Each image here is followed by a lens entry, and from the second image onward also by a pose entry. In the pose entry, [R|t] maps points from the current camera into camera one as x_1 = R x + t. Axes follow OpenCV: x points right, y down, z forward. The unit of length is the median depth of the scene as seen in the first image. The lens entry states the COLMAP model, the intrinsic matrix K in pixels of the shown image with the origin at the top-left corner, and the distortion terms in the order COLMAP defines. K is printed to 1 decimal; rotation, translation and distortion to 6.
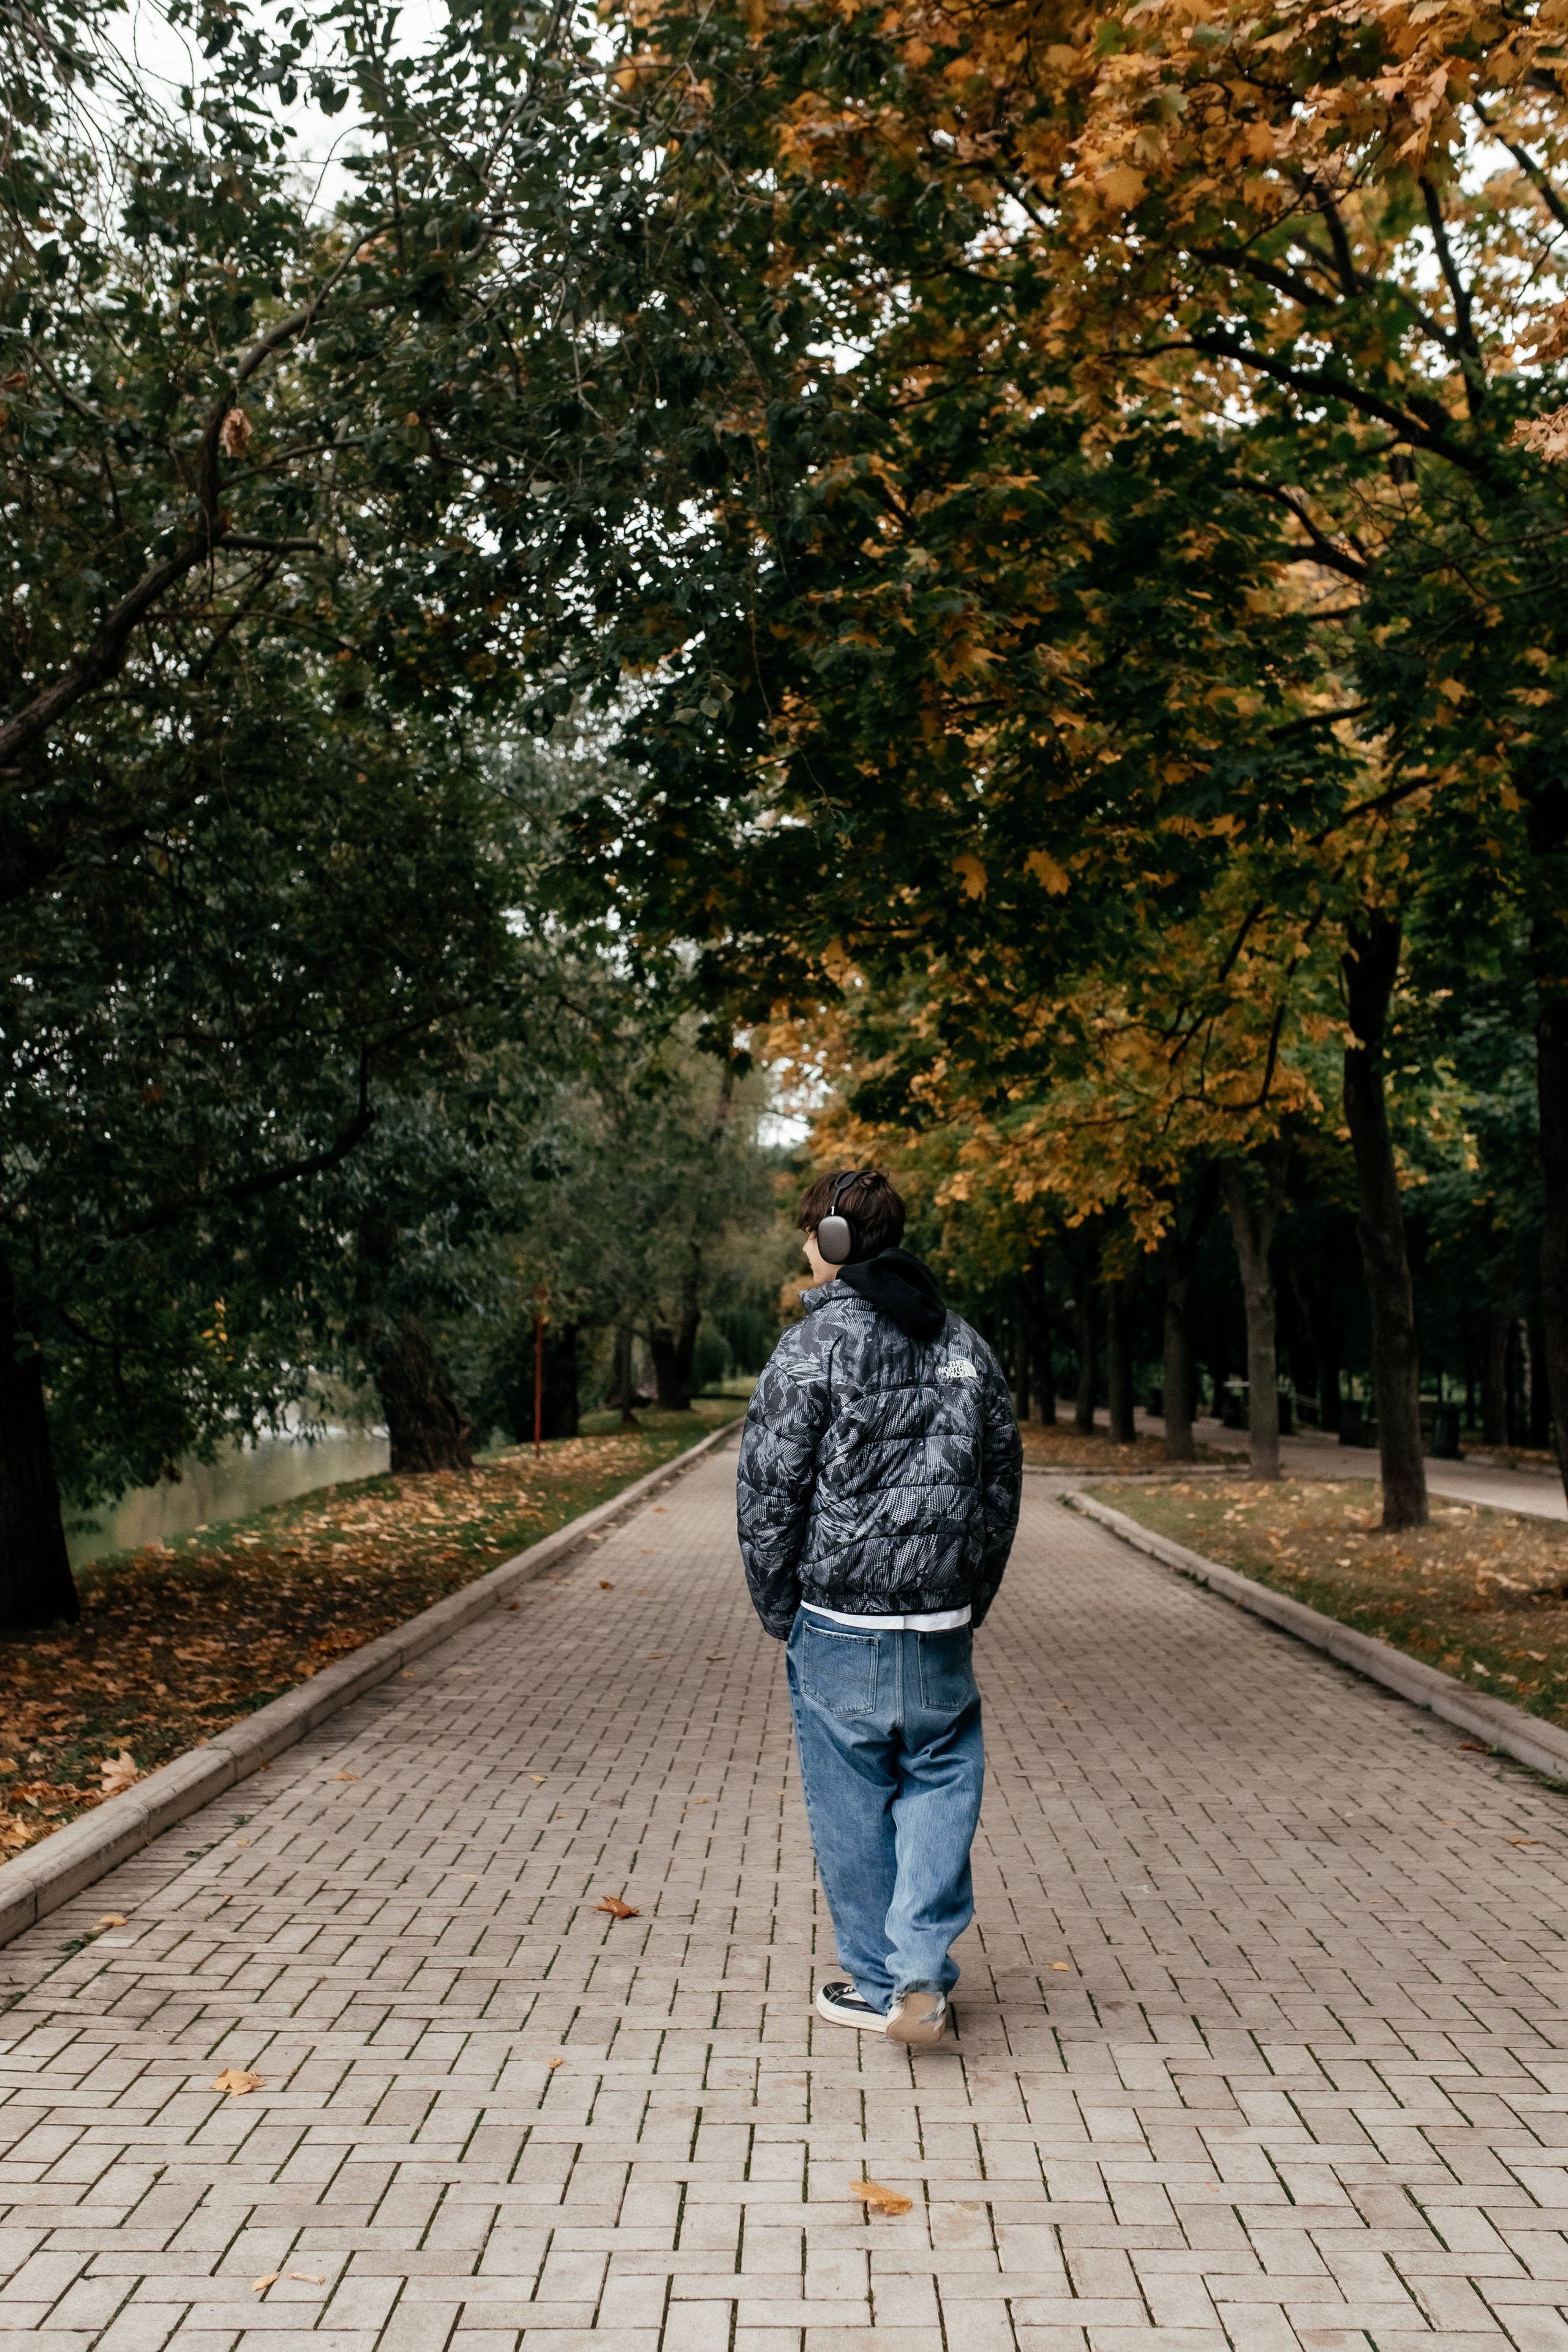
lens RADIAL K [[2352.4, 0, 784.0], [0, 2352.4, 1176.0], [0, 0, 1]] dist [-0.005605, -0.009685]
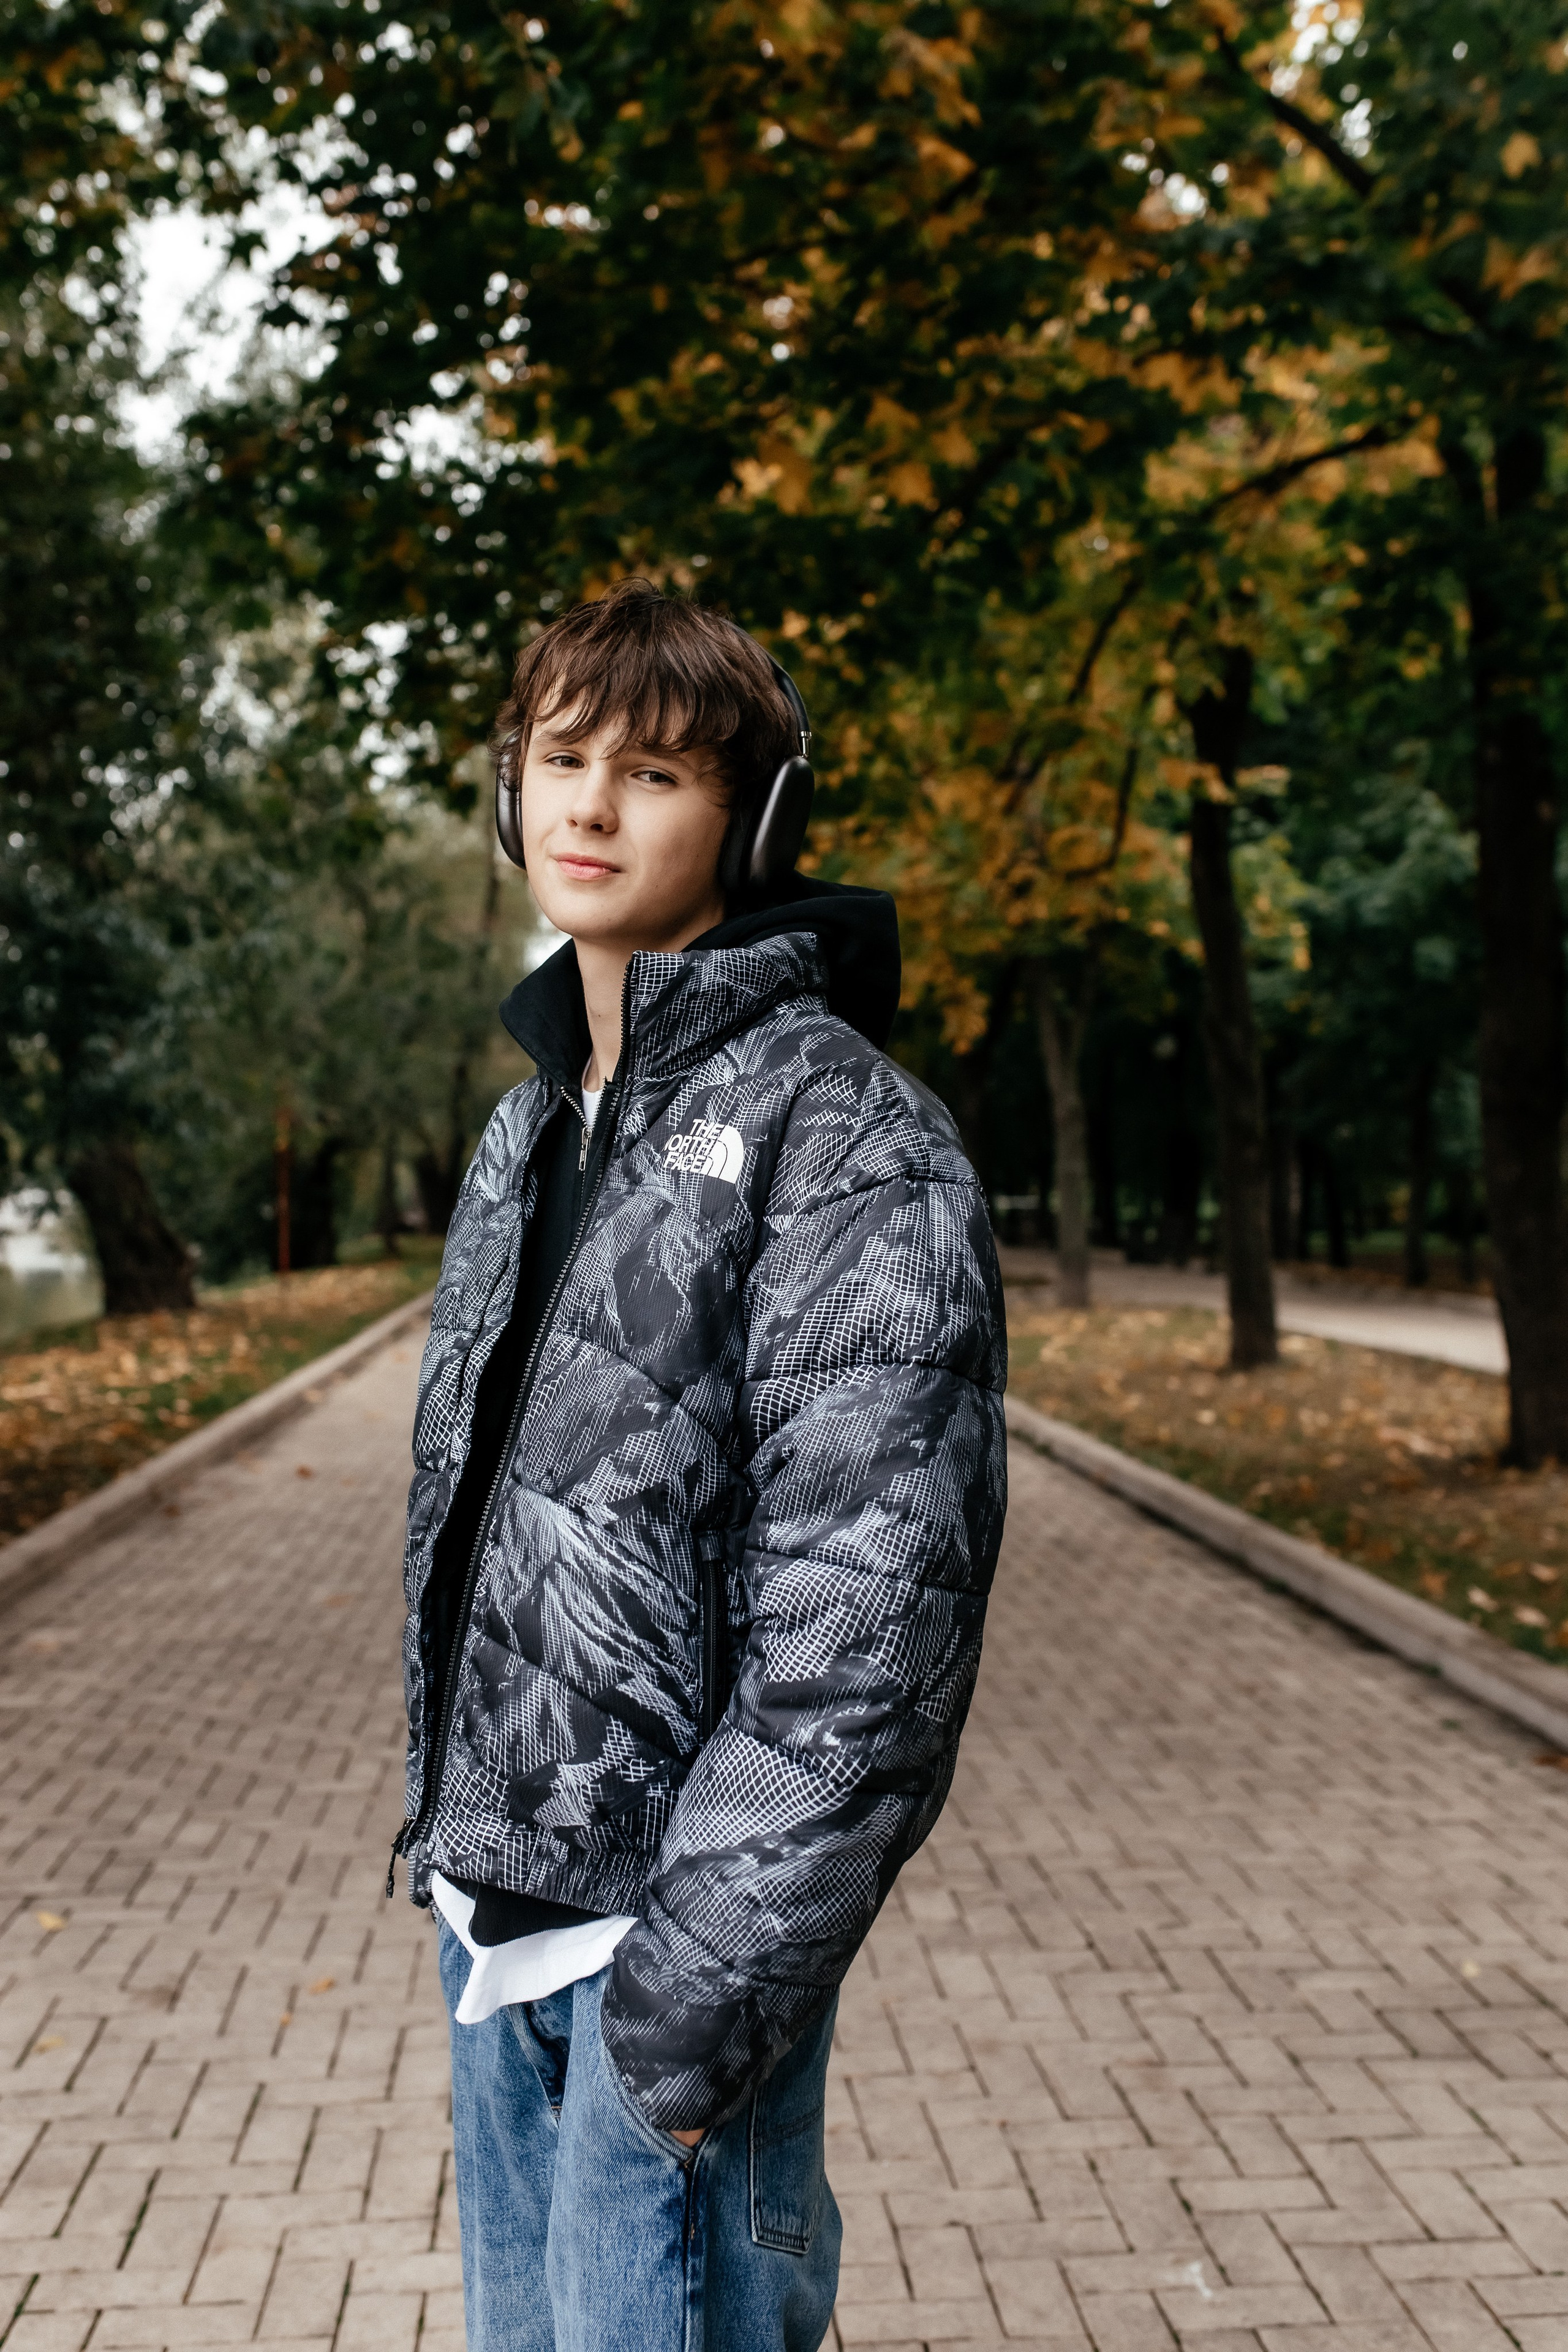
lens RADIAL K [[2352.4, 0, 784.0], [0, 2352.4, 1176.0], [0, 0, 1]] dist [-0.005605, -0.009685]
pose [[0.995331, -0.012260, 0.095738, 0.007571], [0.005008, 0.997124, 0.075628, 0.012078], [-0.096390, -0.074795, 0.992529, 0.155691]]
